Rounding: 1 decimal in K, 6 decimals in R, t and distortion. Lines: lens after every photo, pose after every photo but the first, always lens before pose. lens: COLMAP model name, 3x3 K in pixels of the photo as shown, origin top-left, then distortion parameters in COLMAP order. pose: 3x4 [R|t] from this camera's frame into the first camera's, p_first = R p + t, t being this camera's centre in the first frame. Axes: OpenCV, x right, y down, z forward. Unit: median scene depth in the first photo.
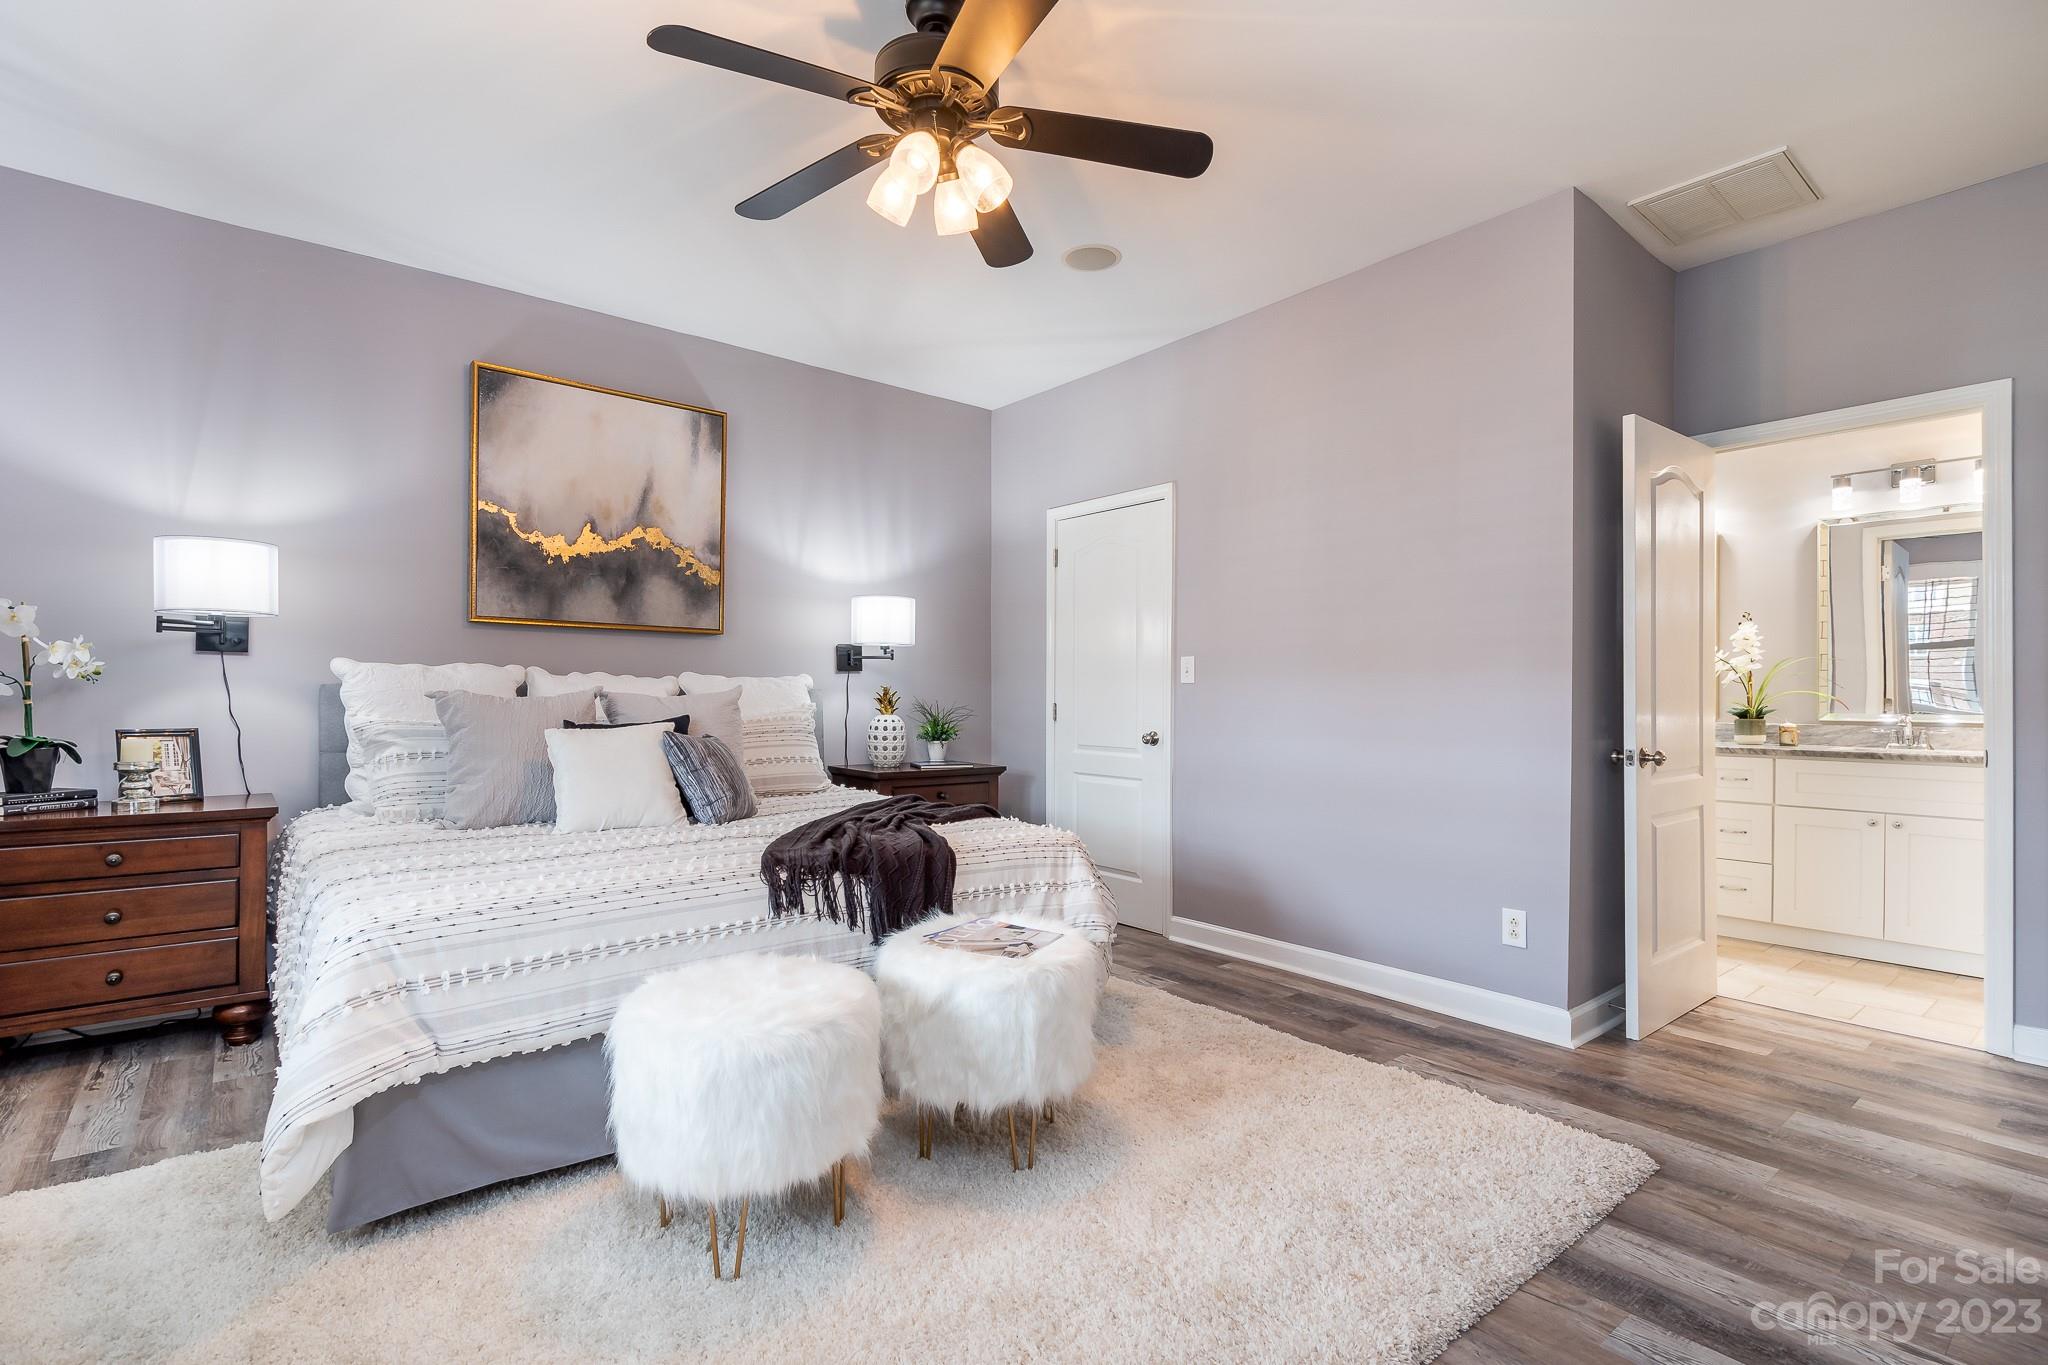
lens RADIAL K [[956.0, 0, 1031.7], [0, 956.0, 681.3], [0, 0, 1]] dist [0.007047, -0.001115]
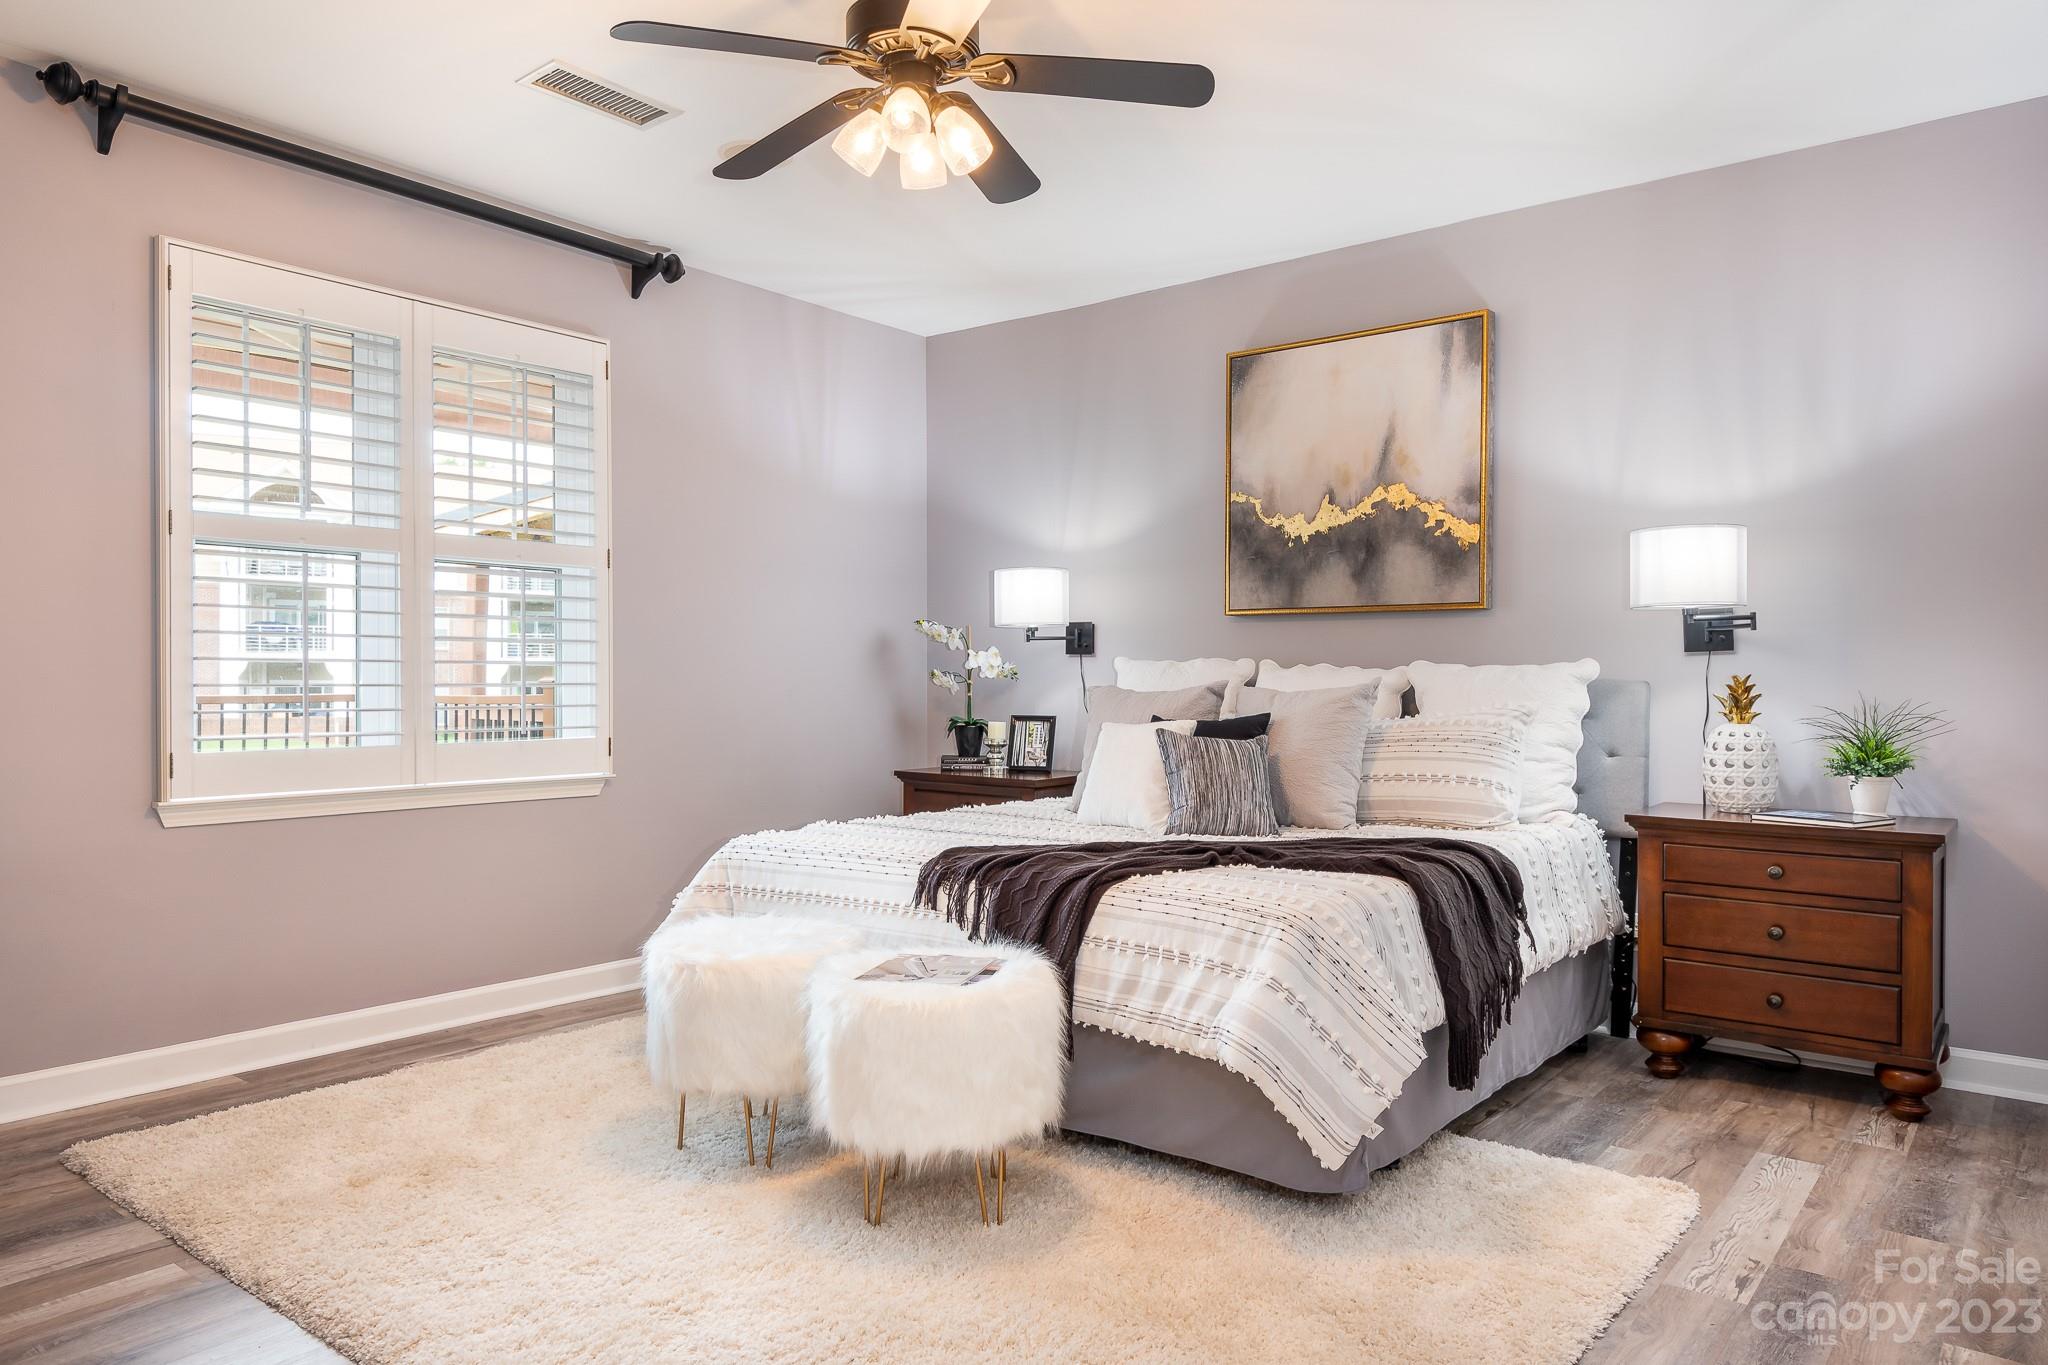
lens RADIAL K [[1268.1, 0, 1030.3], [0, 1268.1, 696.1], [0, 0, 1]] dist [-0.008604, -0.000560]
pose [[0.221567, 0.001272, -0.975144, 0.599985], [0.007436, 0.999968, 0.002994, 0.013970], [0.975117, -0.007914, 0.221550, 0.471531]]
